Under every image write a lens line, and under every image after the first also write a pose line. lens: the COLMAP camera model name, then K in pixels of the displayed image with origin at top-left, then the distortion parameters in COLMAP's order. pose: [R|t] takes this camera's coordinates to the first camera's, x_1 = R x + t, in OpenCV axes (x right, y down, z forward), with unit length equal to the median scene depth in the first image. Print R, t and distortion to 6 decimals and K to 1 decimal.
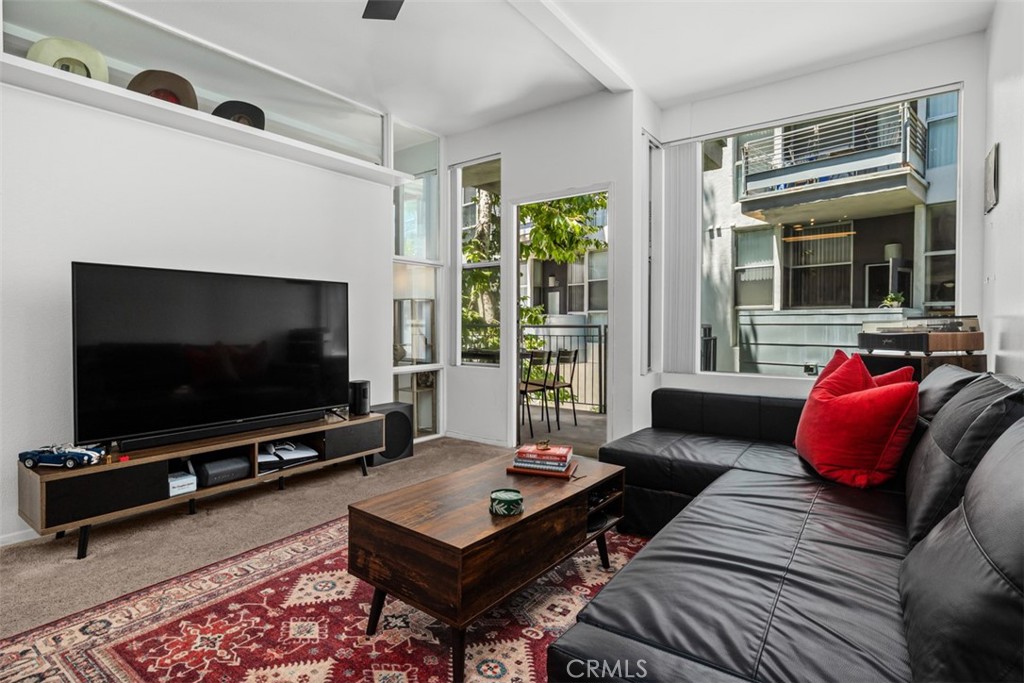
lens RADIAL K [[511.5, 0, 516.6], [0, 511.5, 331.8], [0, 0, 1]] dist [-0.001723, 0.000777]
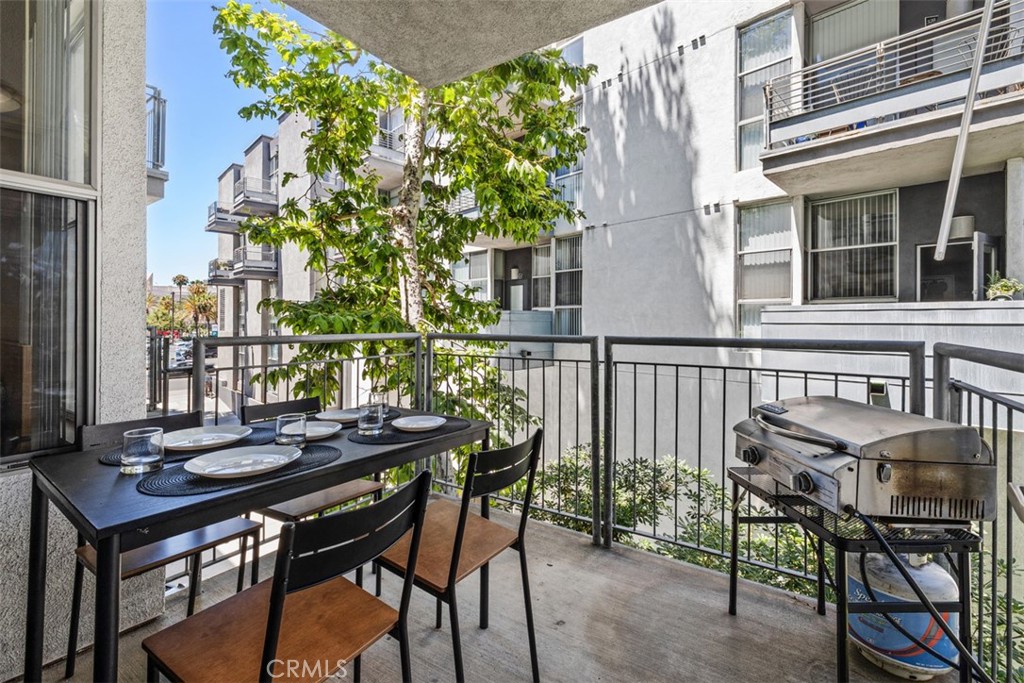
lens RADIAL K [[437.5, 0, 513.1], [0, 437.5, 318.1], [0, 0, 1]] dist [-0.000860, -0.000147]
pose [[0.998799, -0.001359, 0.048980, 0.212230], [0.002112, 0.999880, -0.015322, -0.065021], [-0.048953, 0.015407, 0.998682, 1.764235]]
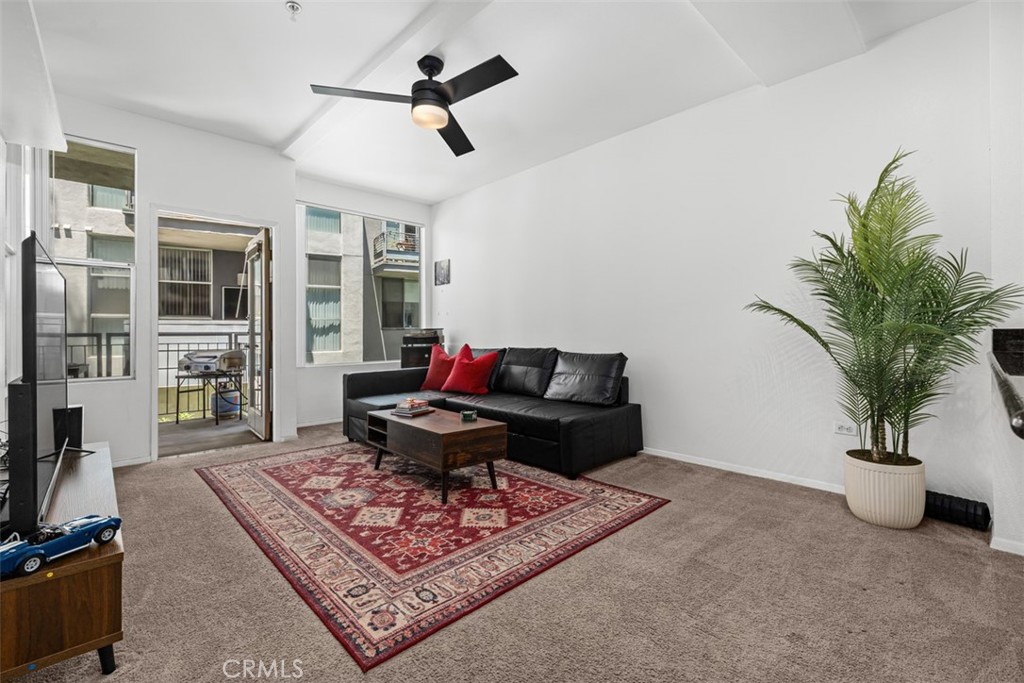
lens RADIAL K [[445.8, 0, 515.5], [0, 445.8, 335.3], [0, 0, 1]] dist [0.000931, 0.000139]
pose [[0.182928, -0.006294, 0.983106, -1.333878], [0.016562, 0.999857, 0.003320, -0.000832], [-0.982987, 0.015675, 0.183006, 0.345694]]
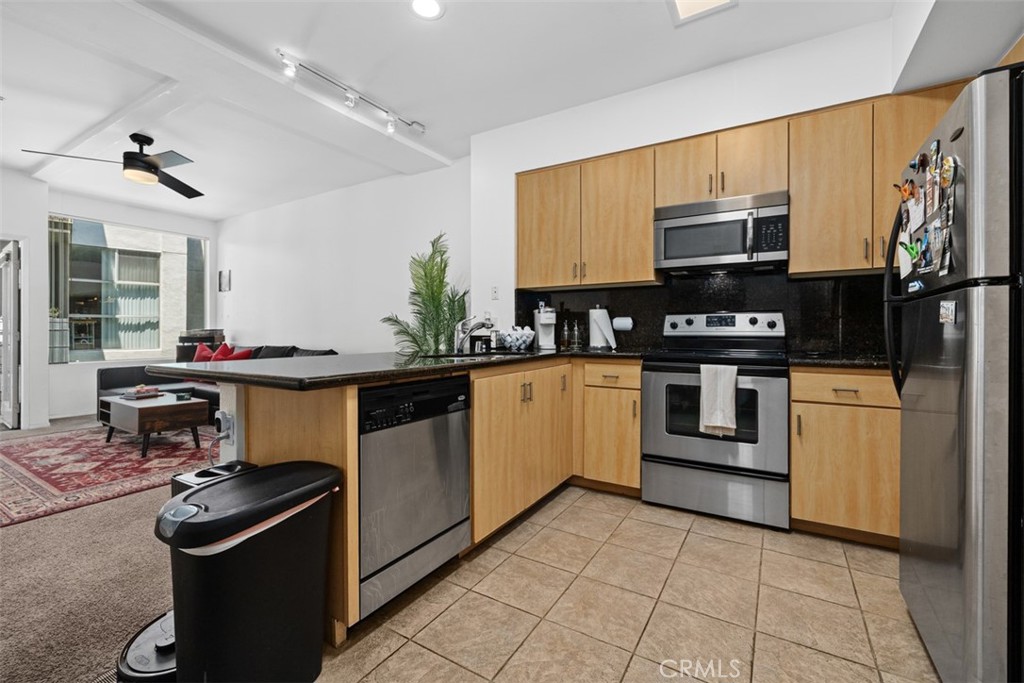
lens RADIAL K [[433.5, 0, 513.0], [0, 433.5, 332.7], [0, 0, 1]] dist [0.000891, 0.000310]
pose [[-0.068636, -0.005661, 0.997626, -1.897622], [0.010958, 0.999919, 0.006428, -0.013234], [-0.997582, 0.011373, -0.068568, -0.495152]]
